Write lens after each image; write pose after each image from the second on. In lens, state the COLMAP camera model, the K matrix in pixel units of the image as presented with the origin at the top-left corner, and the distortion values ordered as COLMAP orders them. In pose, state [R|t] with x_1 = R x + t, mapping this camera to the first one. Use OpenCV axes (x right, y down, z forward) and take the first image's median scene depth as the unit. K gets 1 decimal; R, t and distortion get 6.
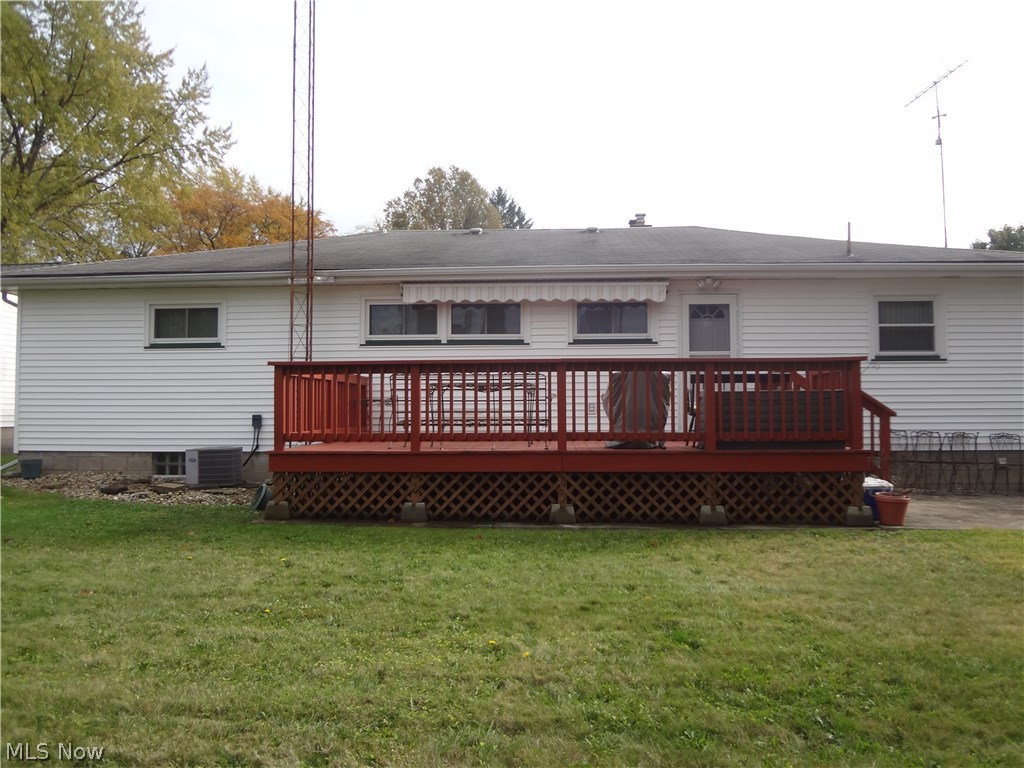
lens RADIAL K [[760.1, 0, 512.1], [0, 760.1, 379.5], [0, 0, 1]] dist [-0.054036, 0.007932]
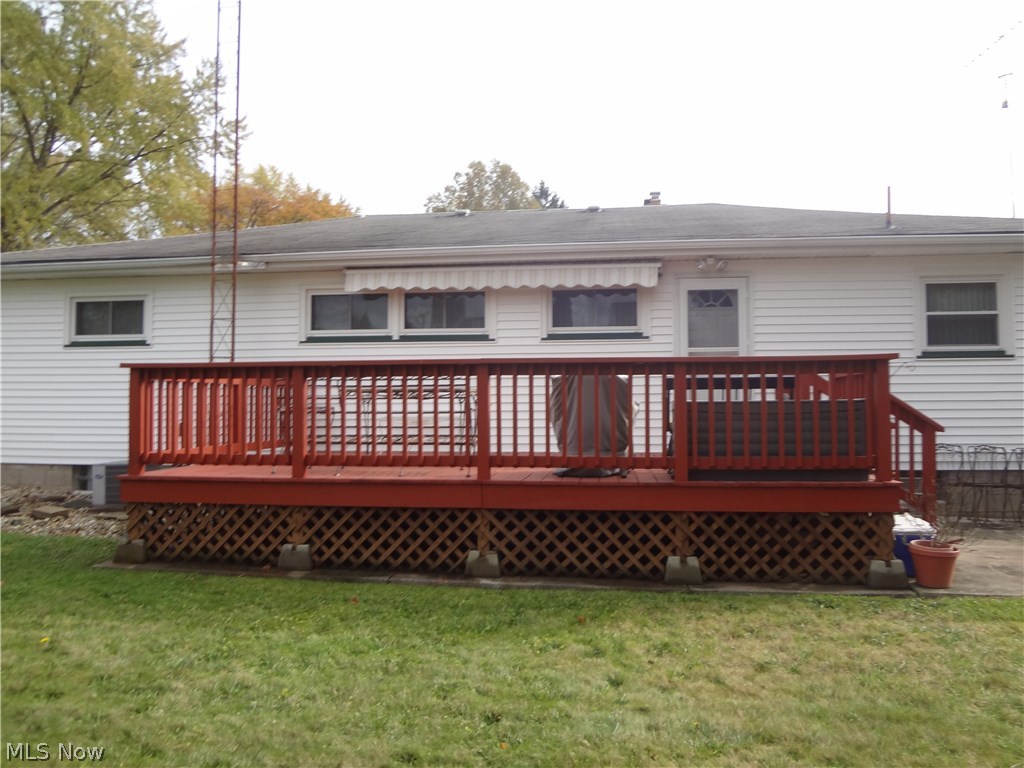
lens RADIAL K [[760.1, 0, 512.1], [0, 760.1, 379.5], [0, 0, 1]] dist [-0.054036, 0.007932]
pose [[0.997580, -0.001625, -0.069507, 0.103790], [0.001930, 0.999989, 0.004324, -0.006767], [0.069500, -0.004448, 0.997572, 0.174295]]
